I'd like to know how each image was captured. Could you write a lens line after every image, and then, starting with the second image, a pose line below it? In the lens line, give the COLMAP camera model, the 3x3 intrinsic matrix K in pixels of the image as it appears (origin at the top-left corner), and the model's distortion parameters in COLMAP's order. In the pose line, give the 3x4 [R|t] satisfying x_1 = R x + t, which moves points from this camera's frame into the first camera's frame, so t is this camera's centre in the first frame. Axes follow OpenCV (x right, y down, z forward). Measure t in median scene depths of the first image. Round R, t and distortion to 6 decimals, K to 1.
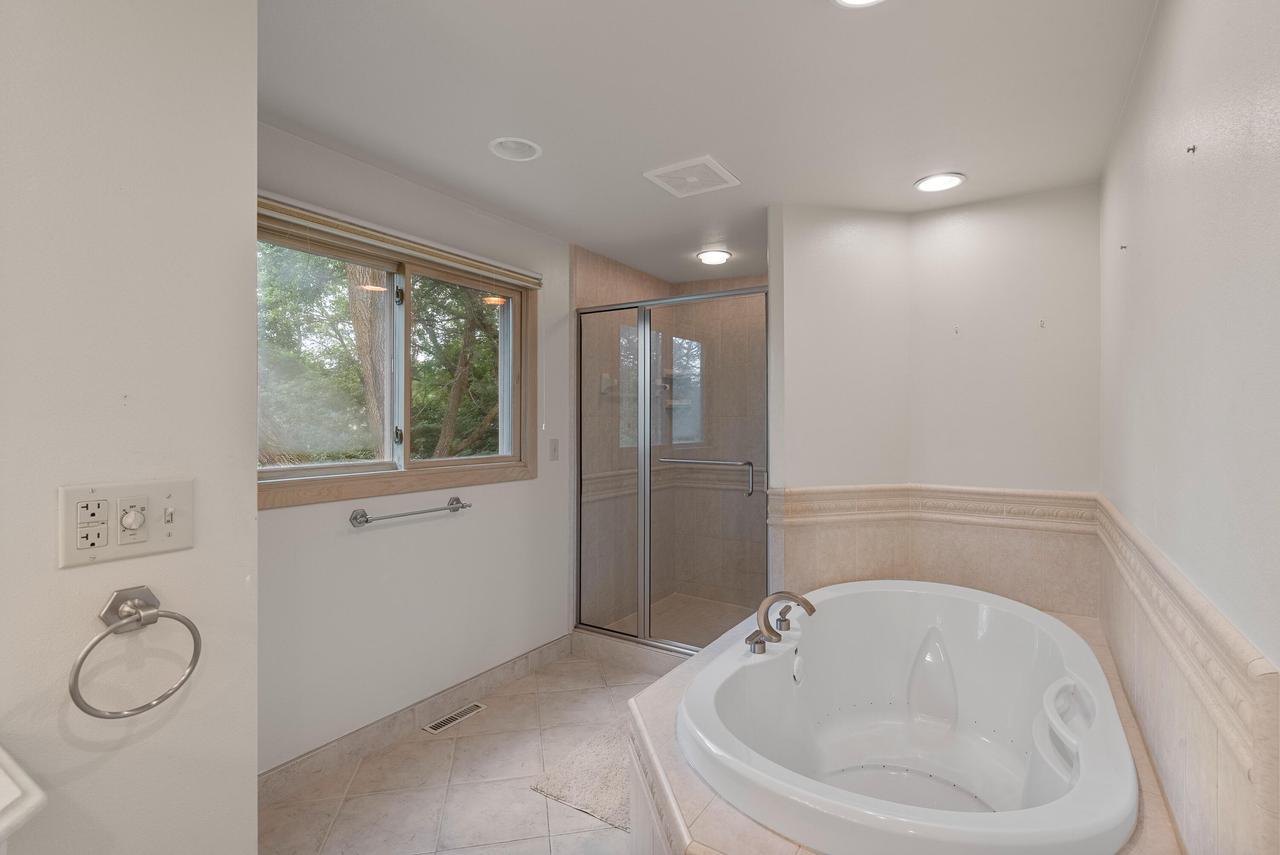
lens RADIAL K [[606.2, 0, 640.0], [0, 606.2, 427.5], [0, 0, 1]] dist [0.000329, 0.000016]
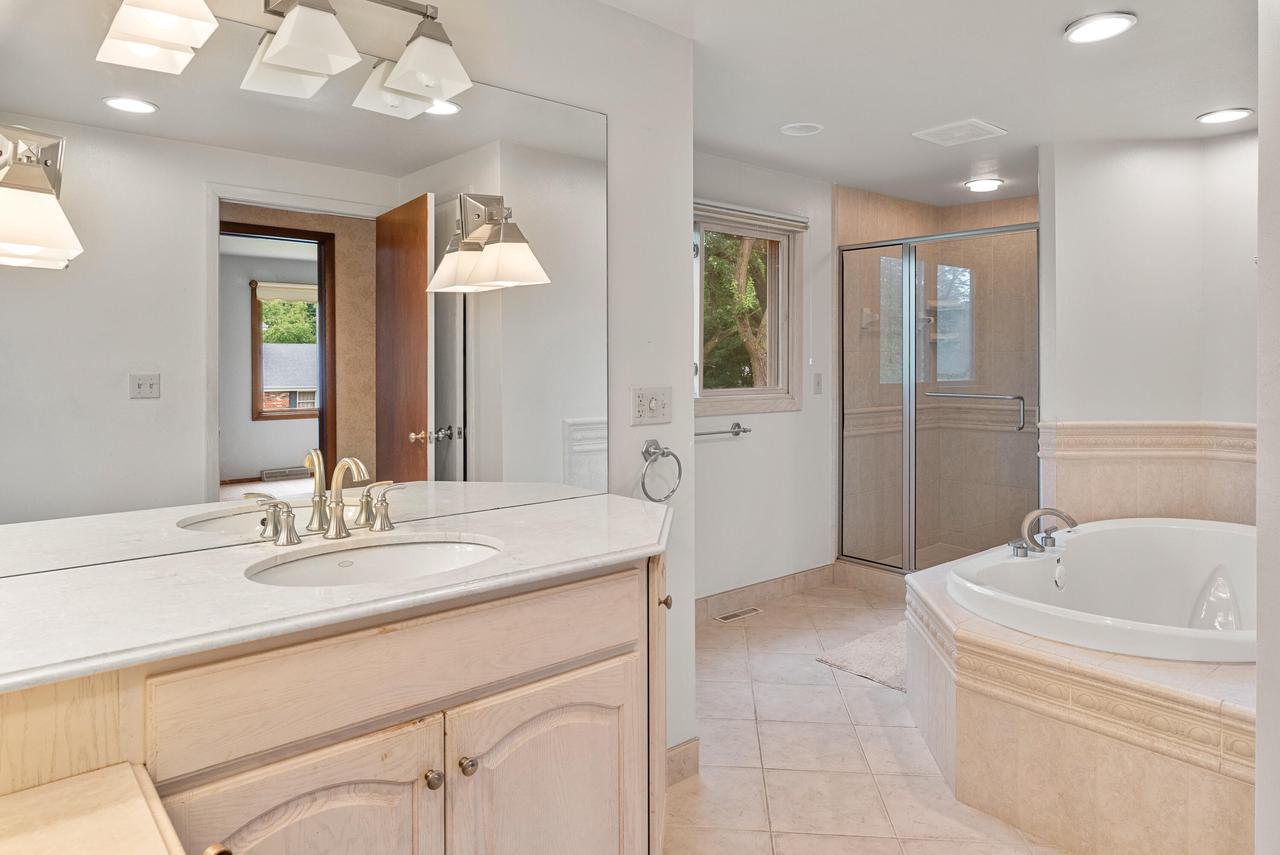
lens RADIAL K [[807.3, 0, 644.0], [0, 807.3, 360.0], [0, 0, 1]] dist [-0.008190, -0.002124]
pose [[0.958822, 0.000339, -0.284008, -0.034480], [-0.002680, 0.999966, -0.007857, 0.007643], [0.283995, 0.008295, 0.958790, -0.409945]]
